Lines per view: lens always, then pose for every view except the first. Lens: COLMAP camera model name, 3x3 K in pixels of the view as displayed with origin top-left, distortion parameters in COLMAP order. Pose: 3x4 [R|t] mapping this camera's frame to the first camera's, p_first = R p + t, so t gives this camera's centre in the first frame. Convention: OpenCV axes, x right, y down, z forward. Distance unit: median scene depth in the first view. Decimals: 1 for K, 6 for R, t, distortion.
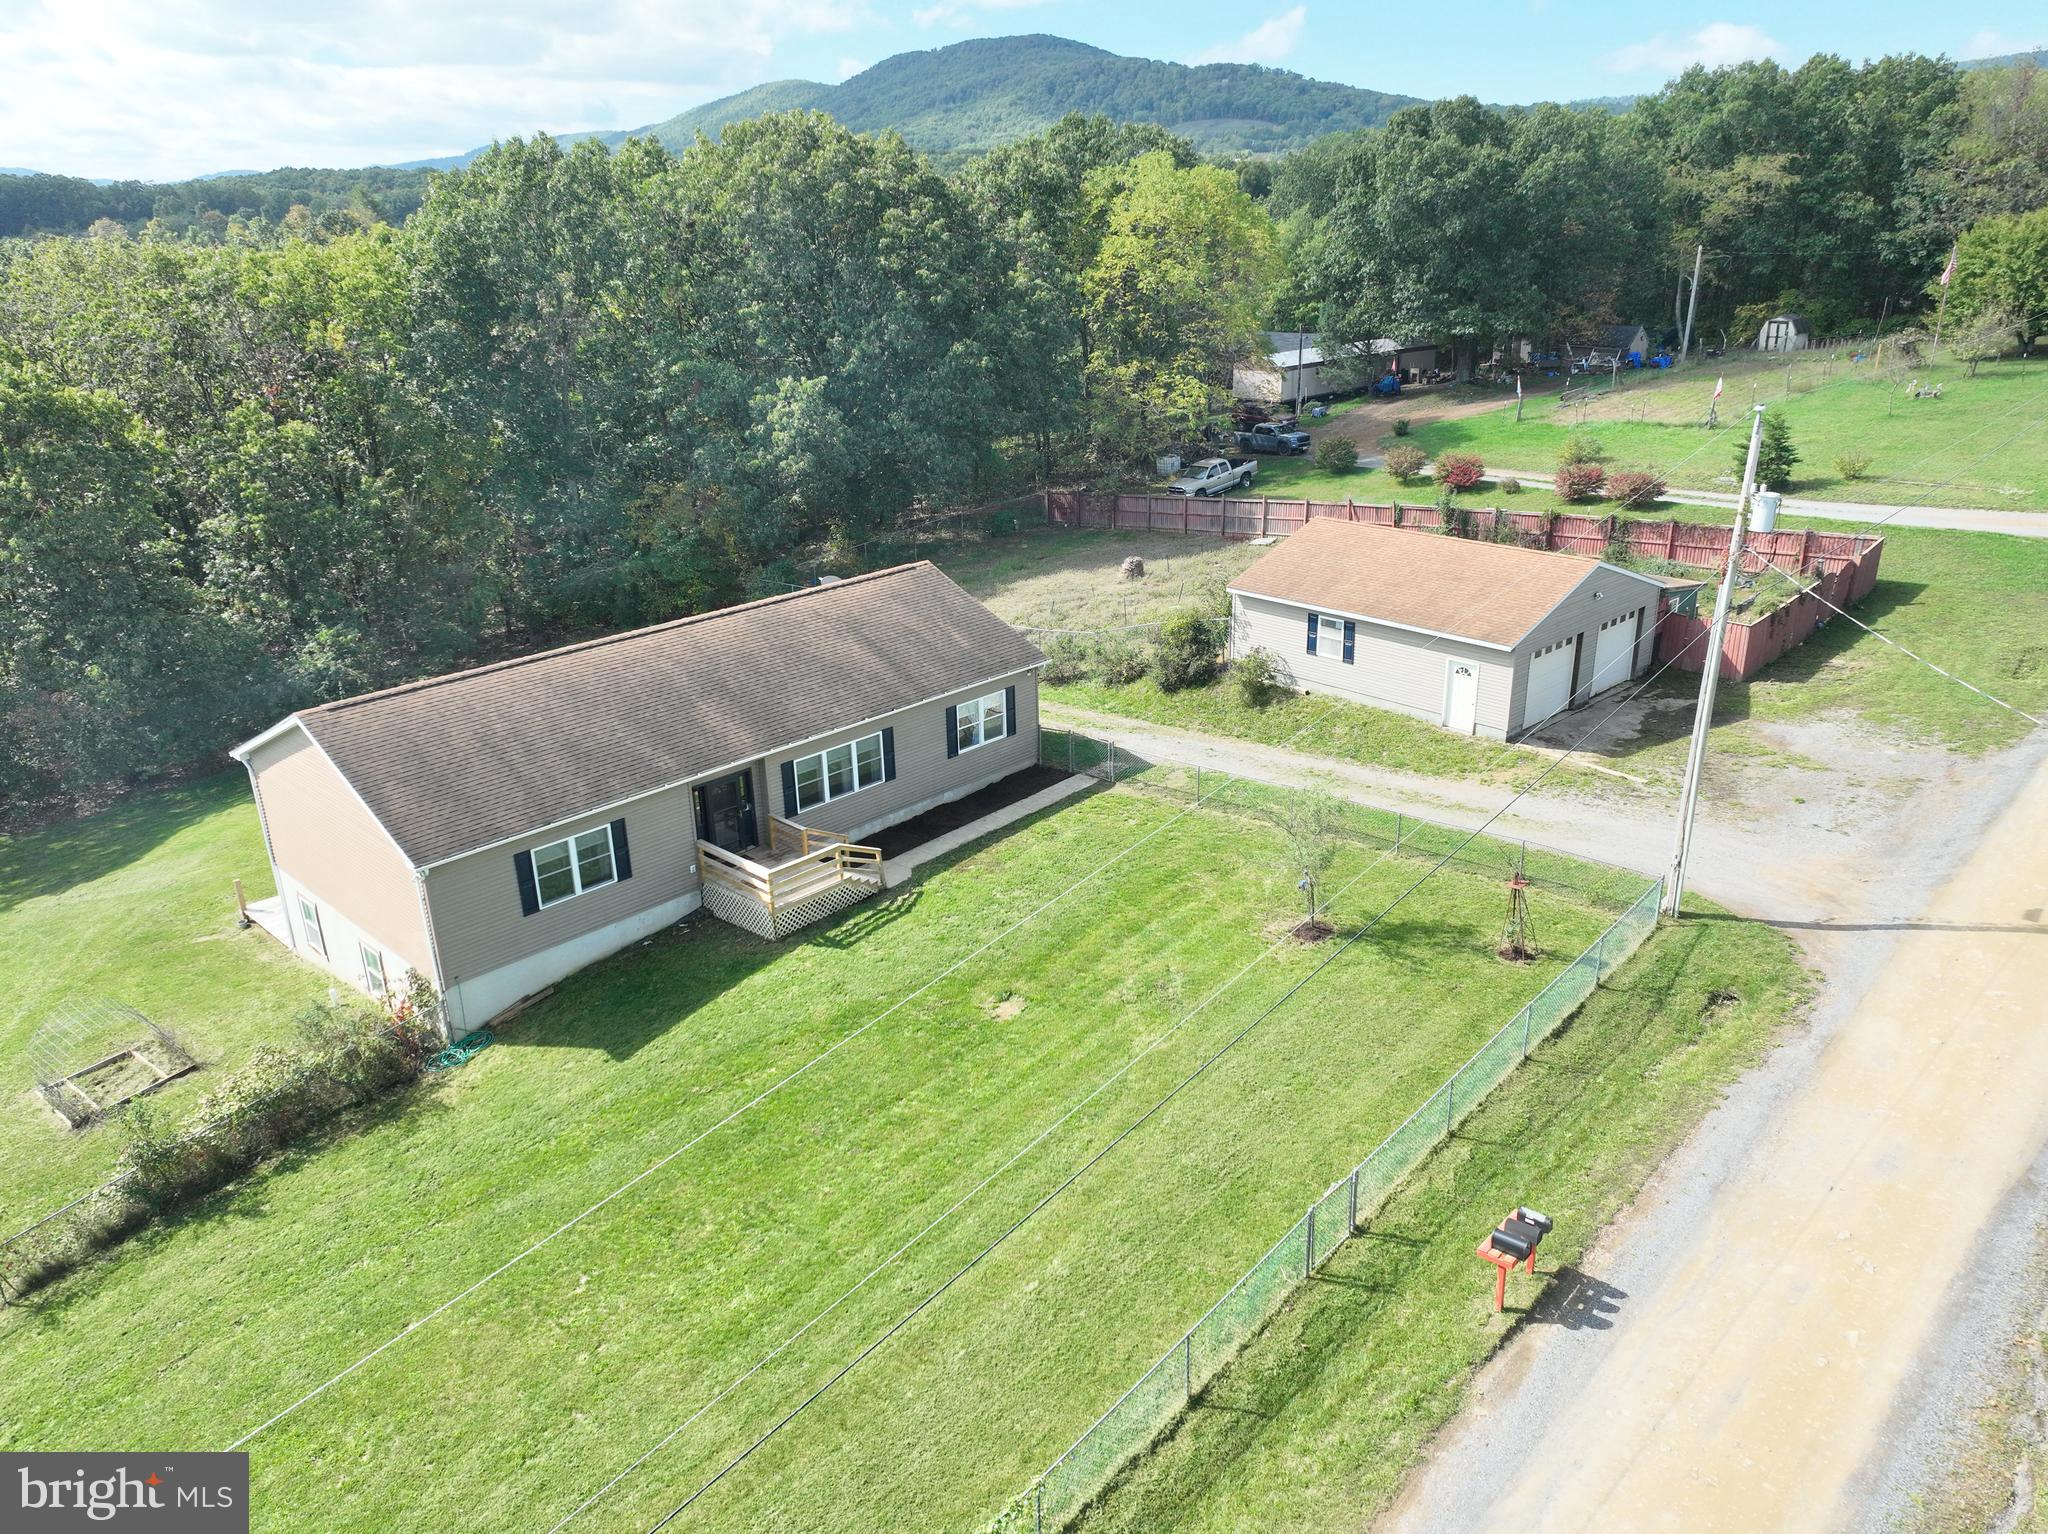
lens RADIAL K [[1437.0, 0, 1034.0], [0, 1437.0, 763.3], [0, 0, 1]] dist [0.002533, 0.010466]
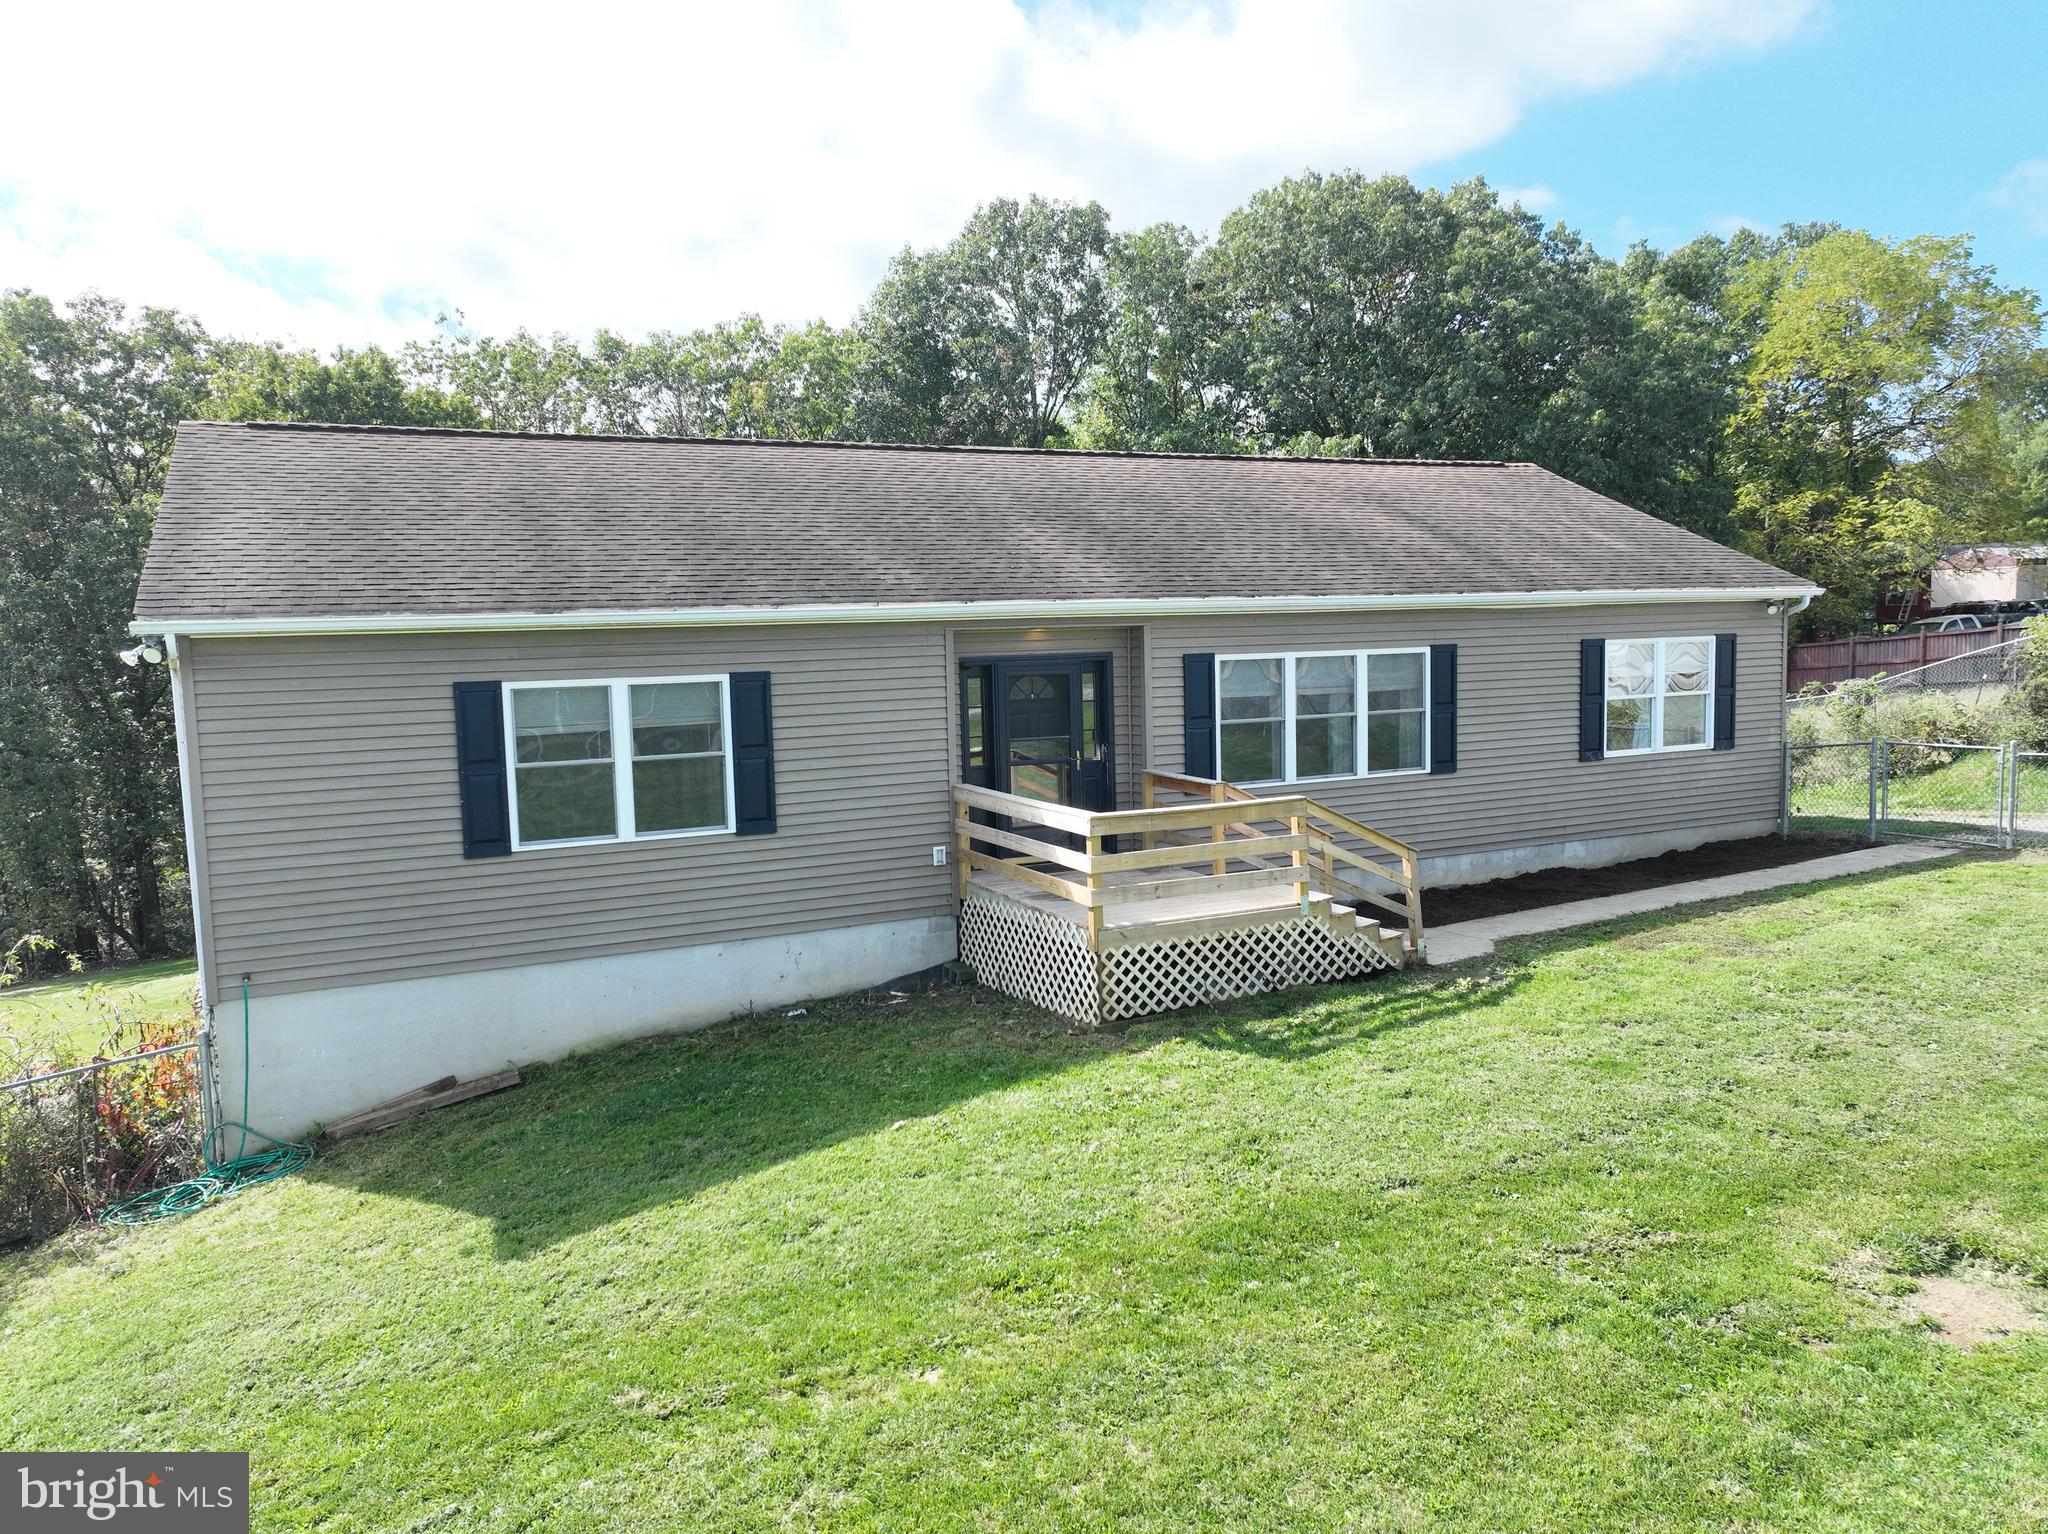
lens RADIAL K [[1437.0, 0, 1034.0], [0, 1437.0, 763.3], [0, 0, 1]] dist [0.002533, 0.010466]
pose [[0.934179, 0.030327, -0.355513, -0.067254], [-0.121555, 0.963829, -0.237189, 0.138491], [0.335460, 0.264792, 0.904075, 0.621444]]
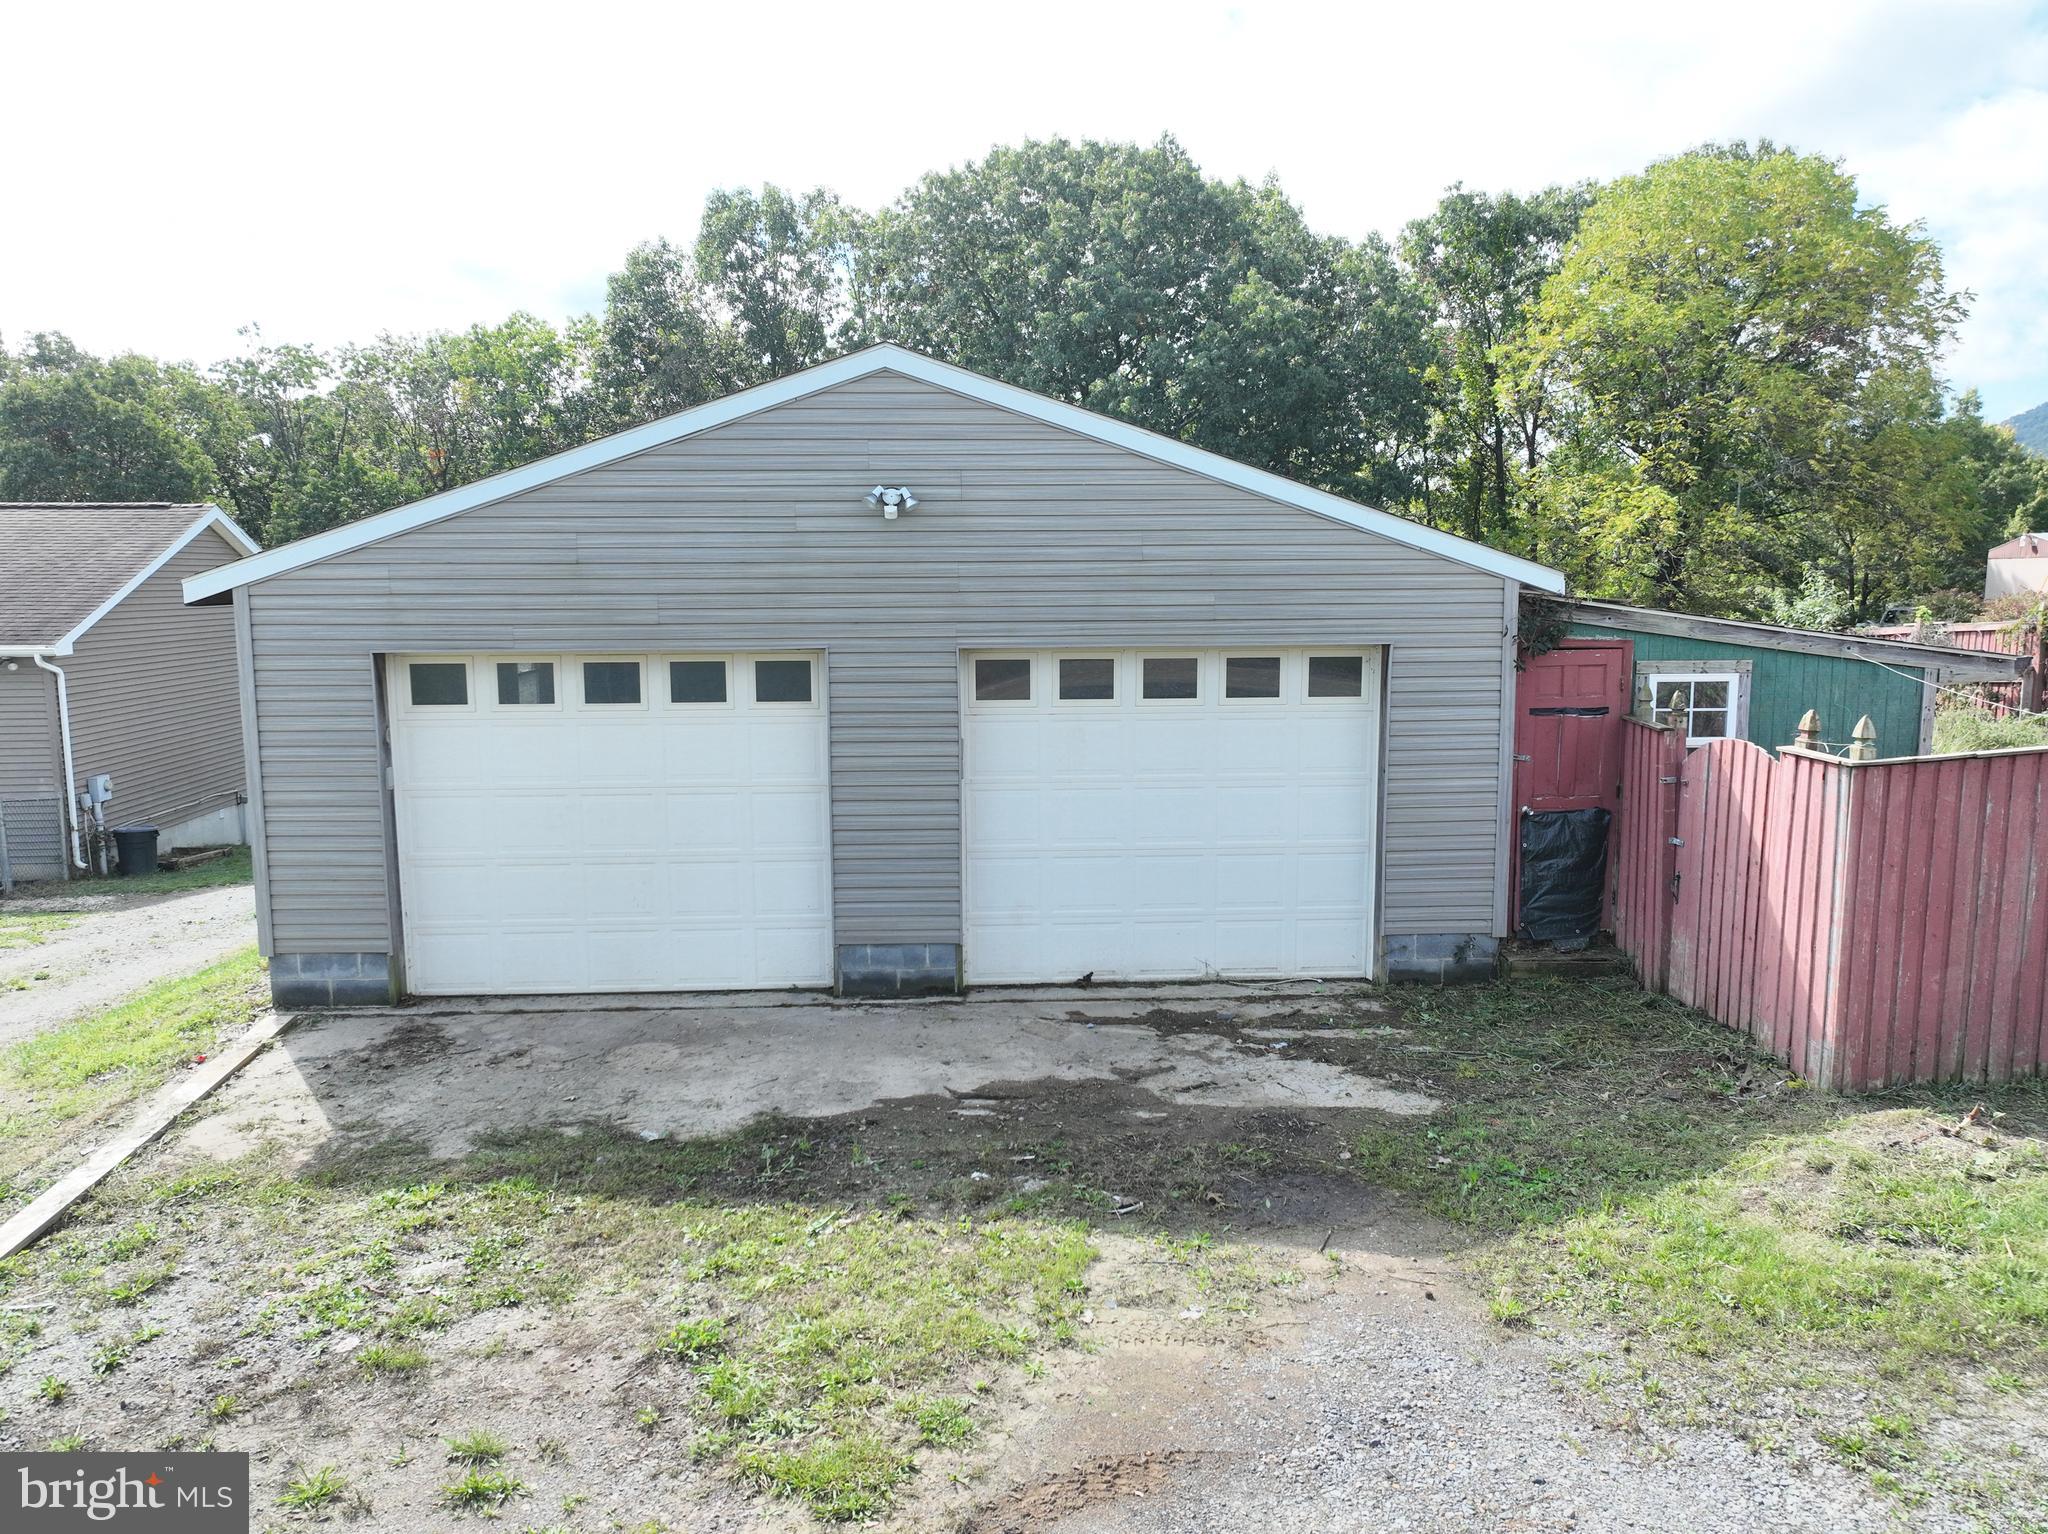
lens RADIAL K [[1445.8, 0, 1024.0], [0, 1445.8, 767.0], [0, 0, 1]] dist [-0.003626, 0.000677]
pose [[0.756304, 0.105391, -0.645675, 0.660246], [-0.247383, 0.959730, -0.133117, -0.059236], [0.605644, 0.260406, 0.751920, 1.001918]]
